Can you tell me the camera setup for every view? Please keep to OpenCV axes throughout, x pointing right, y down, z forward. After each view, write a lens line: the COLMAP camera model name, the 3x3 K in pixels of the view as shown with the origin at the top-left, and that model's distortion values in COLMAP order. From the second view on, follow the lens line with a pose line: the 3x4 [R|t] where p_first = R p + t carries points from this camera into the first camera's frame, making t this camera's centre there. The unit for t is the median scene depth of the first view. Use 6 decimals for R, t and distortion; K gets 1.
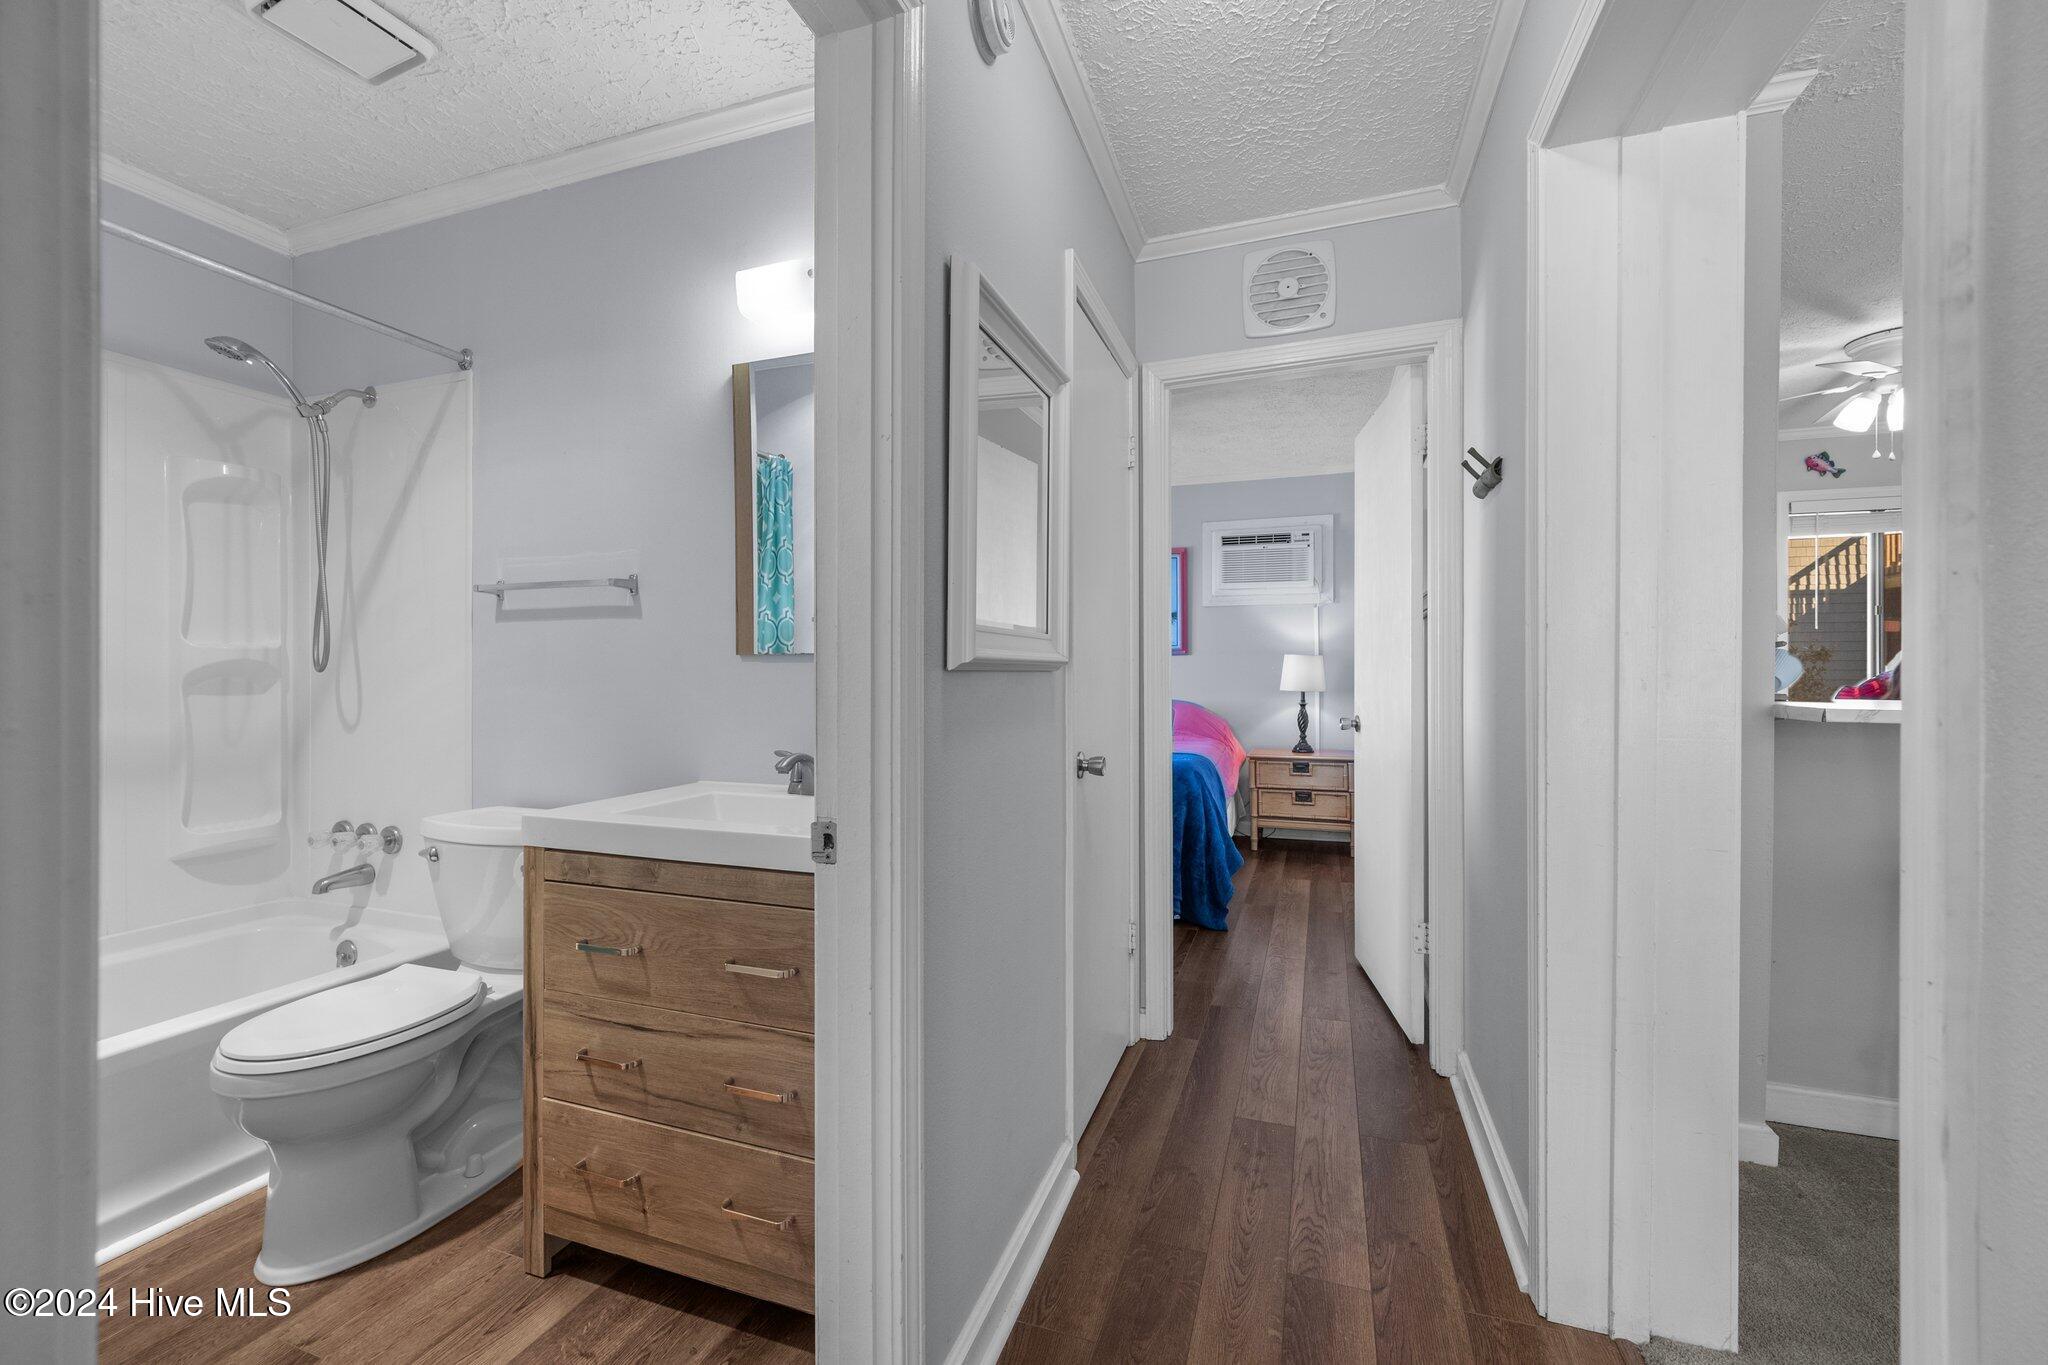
lens RADIAL K [[815.6, 0, 1017.5], [0, 815.6, 672.2], [0, 0, 1]] dist [0.001491, 0.000487]
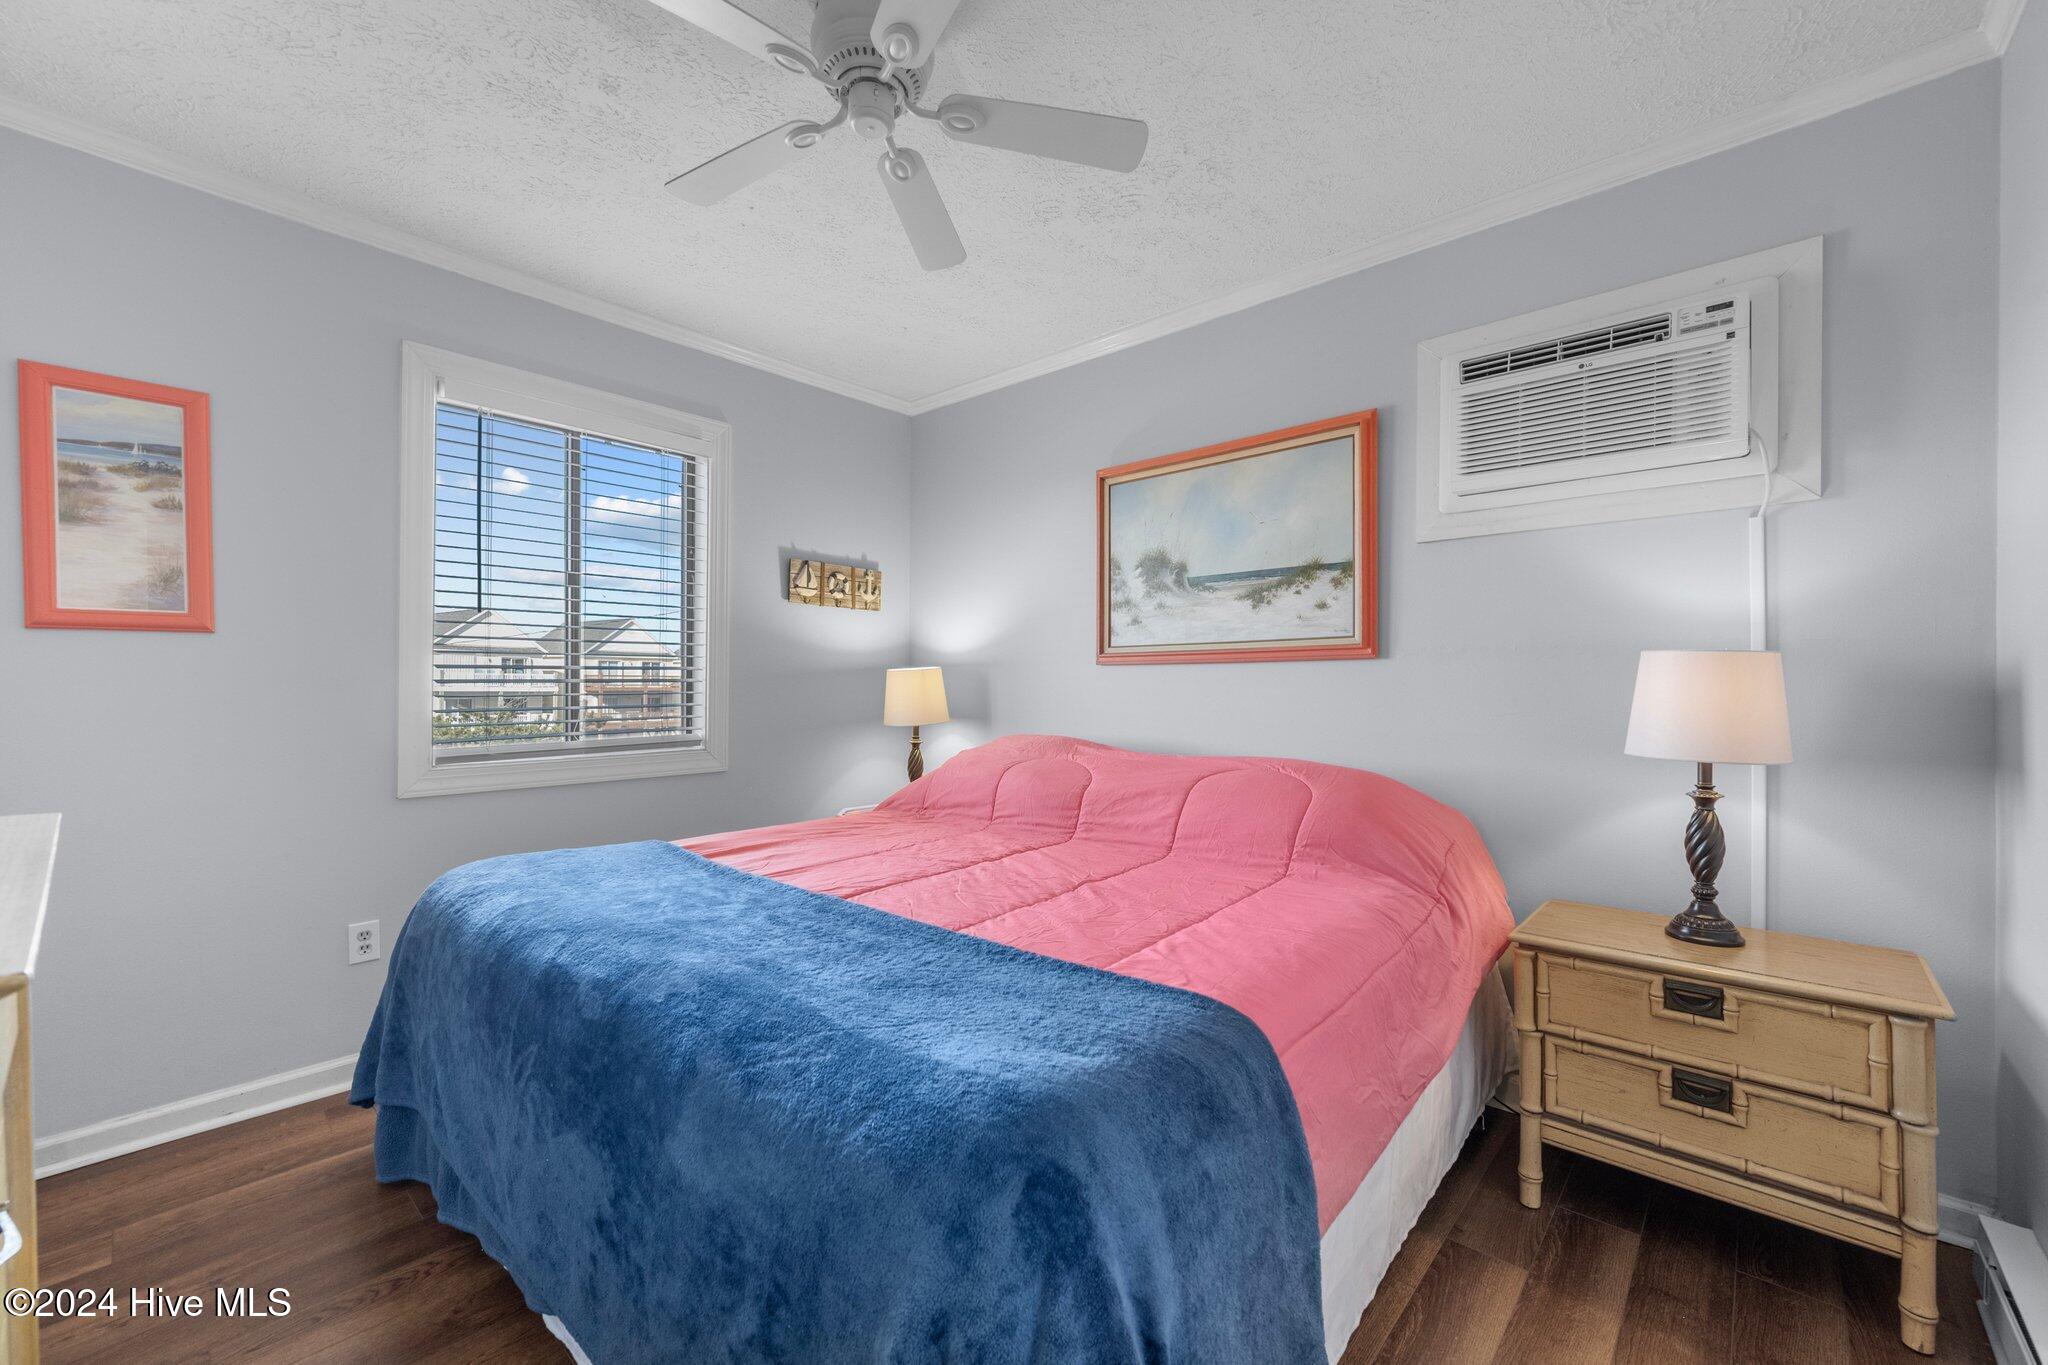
lens RADIAL K [[815.6, 0, 1035.4], [0, 815.6, 698.2], [0, 0, 1]] dist [0.001491, 0.000487]
pose [[0.928995, 0.003651, -0.370074, 0.213920], [-0.001656, 0.999982, 0.005707, -0.003229], [0.370089, -0.004689, 0.928985, 0.574041]]
